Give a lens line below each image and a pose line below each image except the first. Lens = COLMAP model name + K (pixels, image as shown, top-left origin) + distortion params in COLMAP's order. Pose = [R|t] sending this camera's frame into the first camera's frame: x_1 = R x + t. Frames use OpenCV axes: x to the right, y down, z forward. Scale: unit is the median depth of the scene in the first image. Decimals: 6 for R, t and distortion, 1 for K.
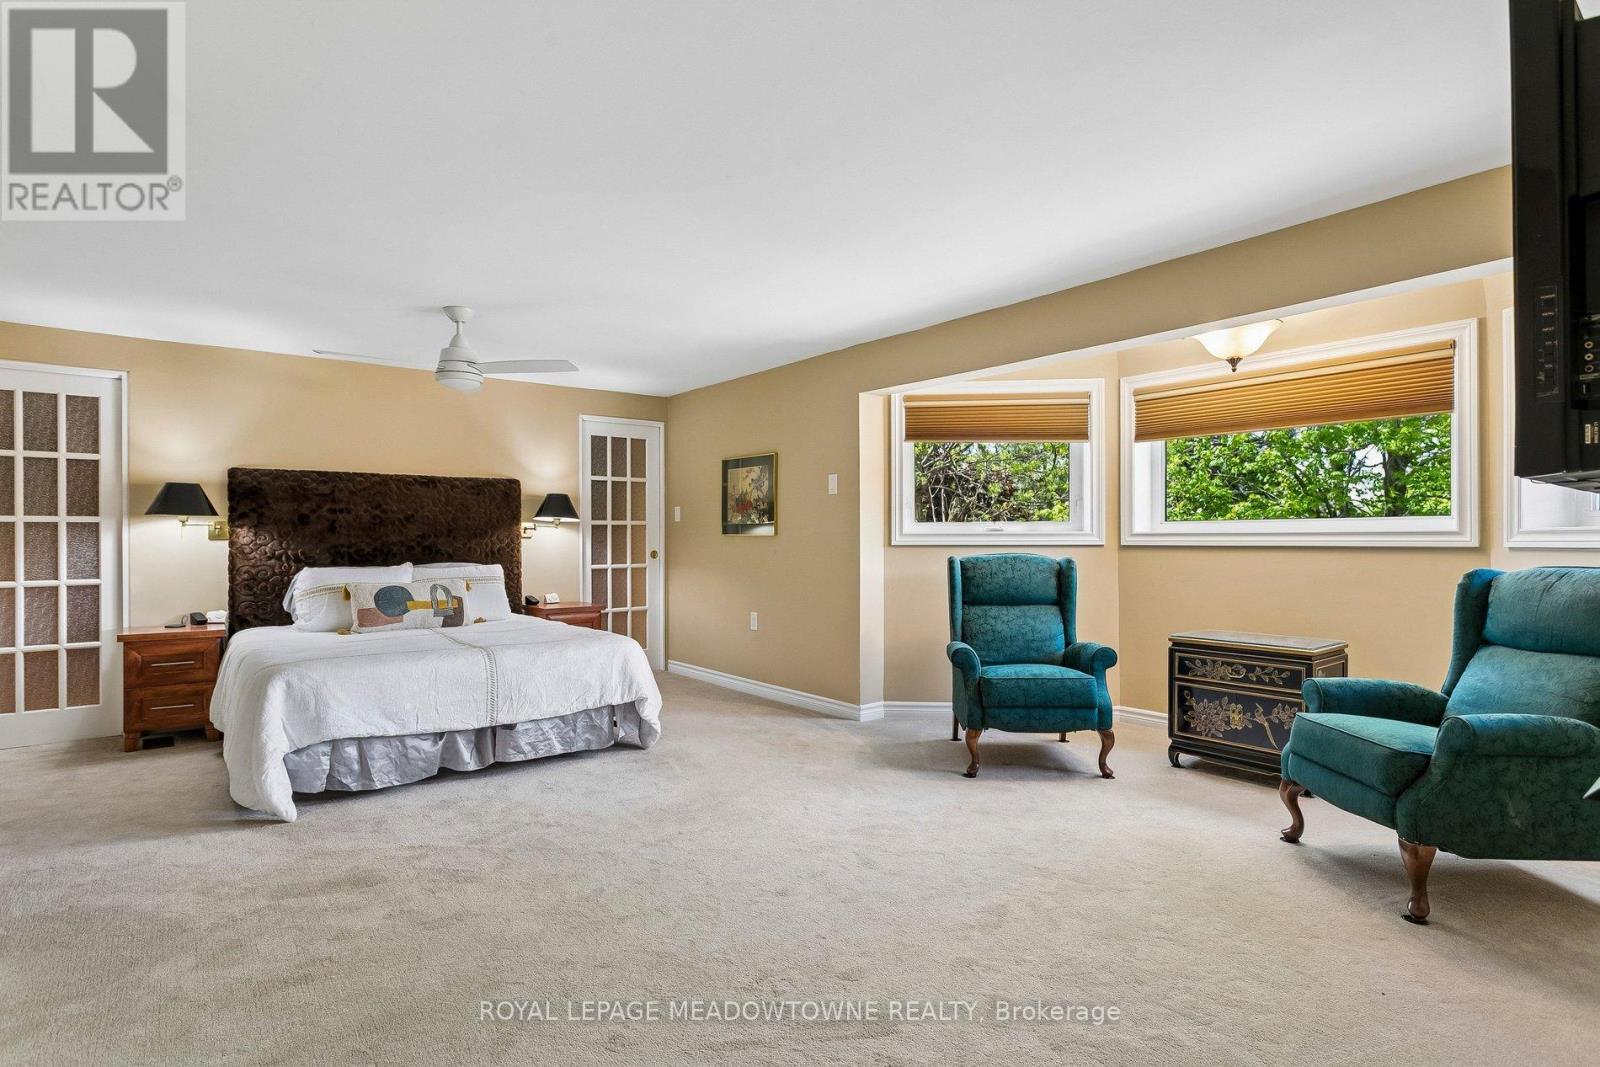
lens RADIAL K [[799.1, 0, 800.0], [0, 799.1, 533.5], [0, 0, 1]] dist [0.003495, 0.001302]
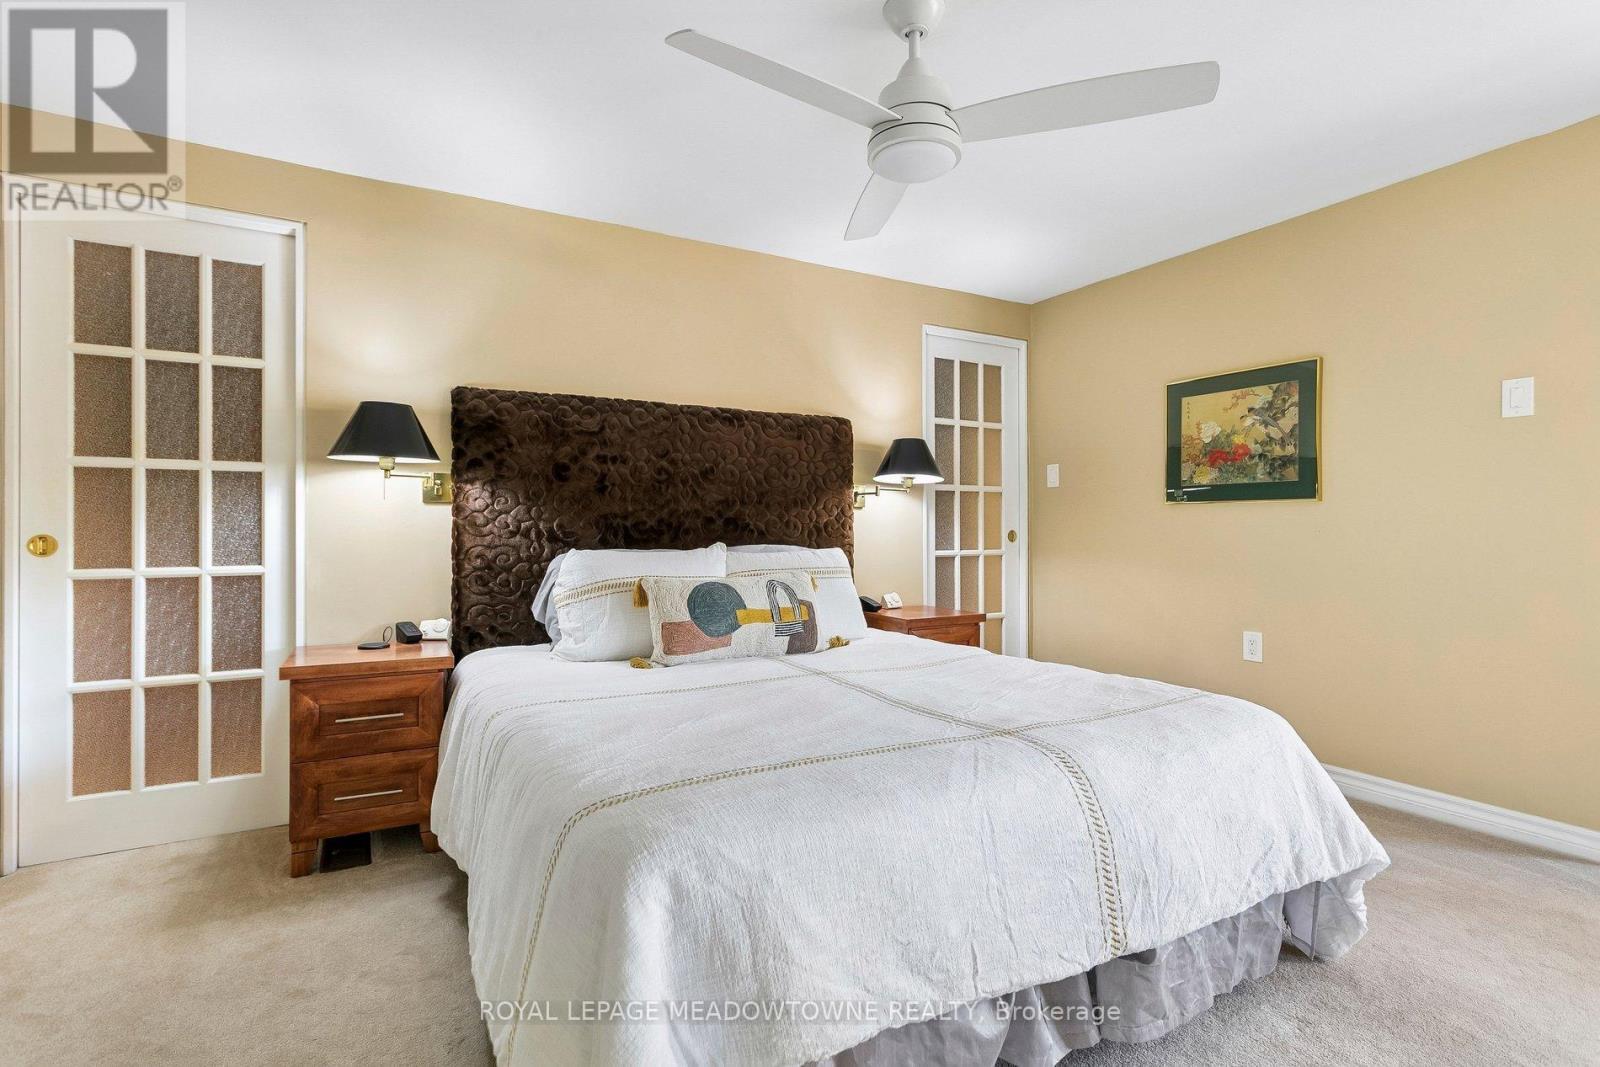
lens RADIAL K [[753.8, 0, 799.6], [0, 753.8, 523.3], [0, 0, 1]] dist [-0.000822, 0.000443]
pose [[0.989075, 0.001980, -0.147398, -0.364928], [-0.002401, 0.999994, -0.002675, 0.023998], [0.147392, 0.003000, 0.989074, 0.467424]]
